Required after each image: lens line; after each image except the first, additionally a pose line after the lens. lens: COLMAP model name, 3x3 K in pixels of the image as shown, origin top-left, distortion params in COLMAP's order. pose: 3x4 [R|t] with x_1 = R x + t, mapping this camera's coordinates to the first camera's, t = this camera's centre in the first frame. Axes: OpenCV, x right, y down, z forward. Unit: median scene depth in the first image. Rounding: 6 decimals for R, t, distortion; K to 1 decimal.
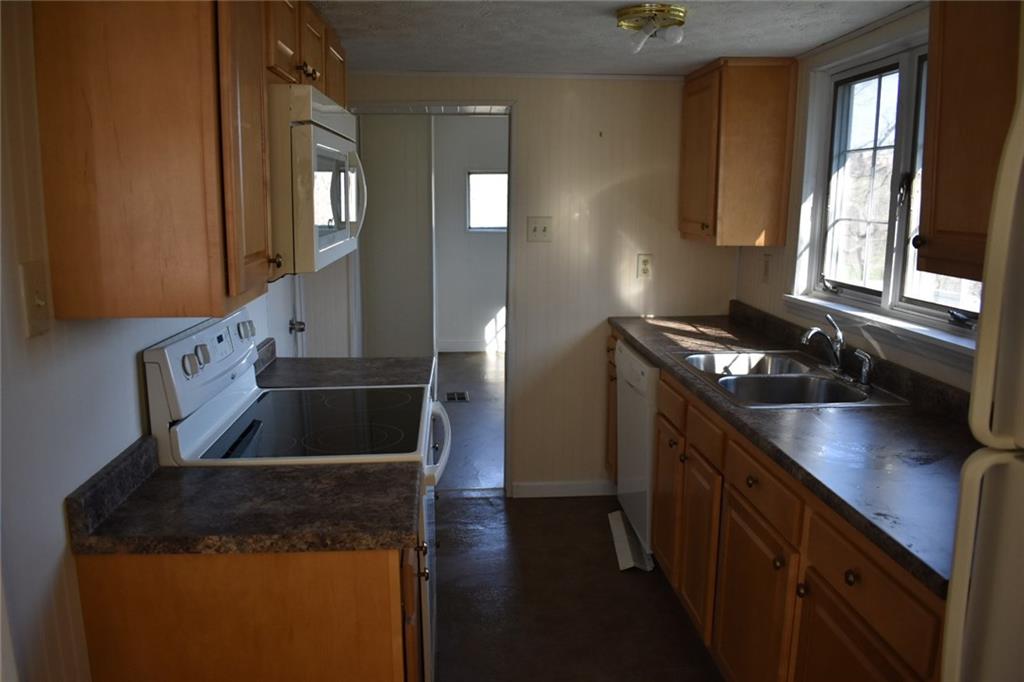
lens RADIAL K [[815.9, 0, 512.7], [0, 815.9, 344.0], [0, 0, 1]] dist [-0.097846, 0.000952]
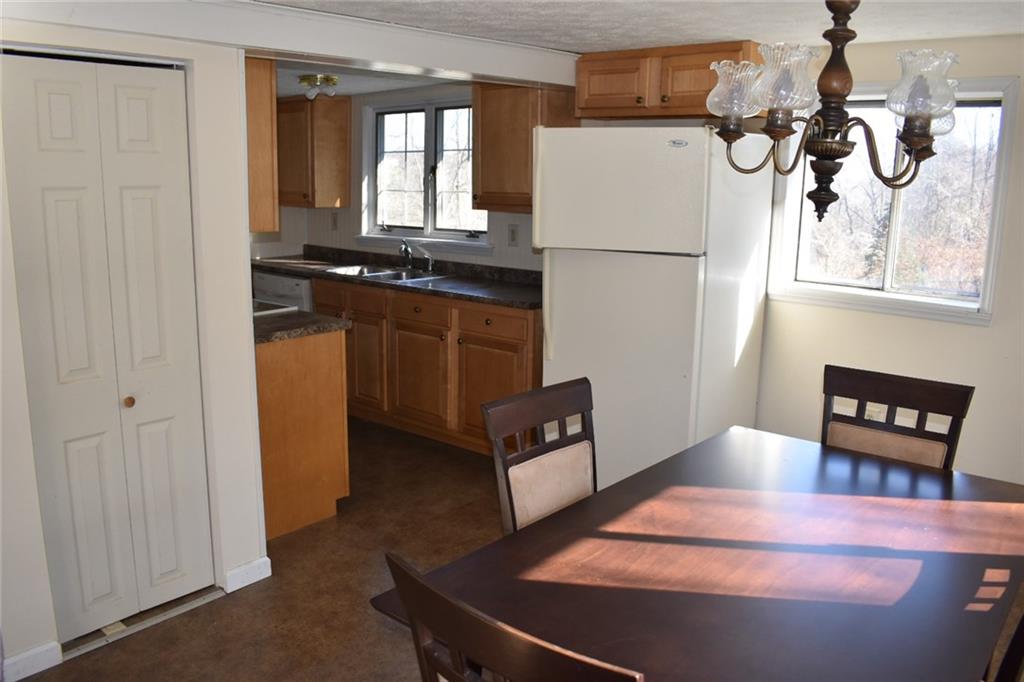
lens RADIAL K [[815.9, 0, 511.5], [0, 815.9, 341.3], [0, 0, 1]] dist [-0.097846, 0.000952]
pose [[0.712585, -0.127077, 0.689982, -0.736421], [0.110292, 0.991521, 0.068708, 0.092251], [-0.692863, 0.027139, 0.720559, -0.530850]]
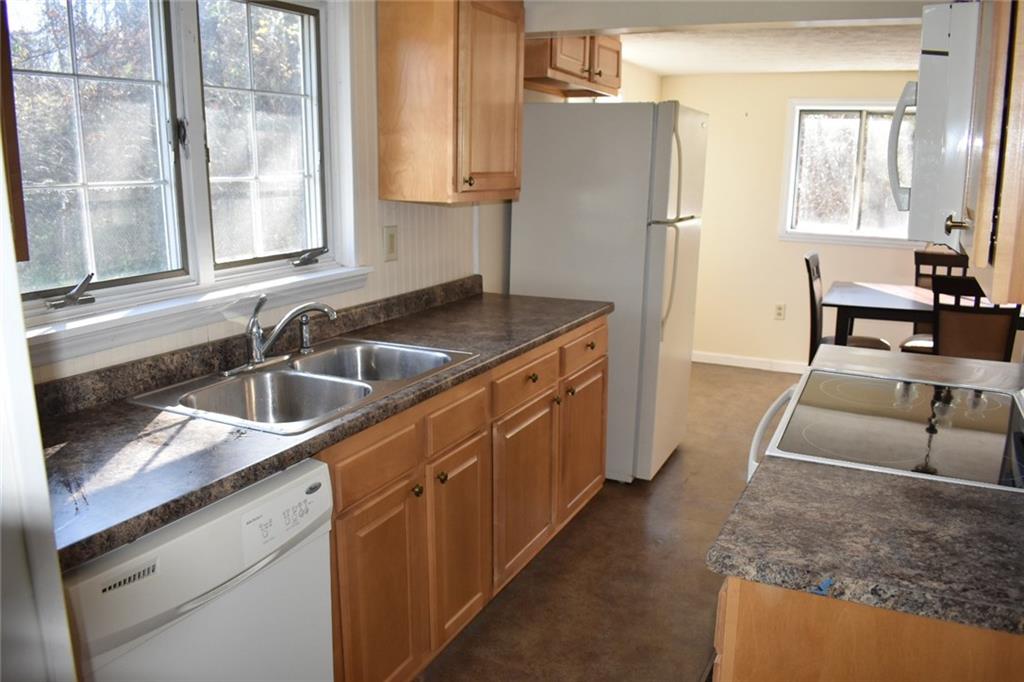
lens RADIAL K [[815.9, 0, 513.0], [0, 815.9, 340.7], [0, 0, 1]] dist [-0.097846, 0.000952]
pose [[-0.857467, -0.086789, 0.507166, -0.276038], [0.109119, 0.932580, 0.344076, -0.240898], [-0.502835, 0.350375, -0.790186, 1.461370]]
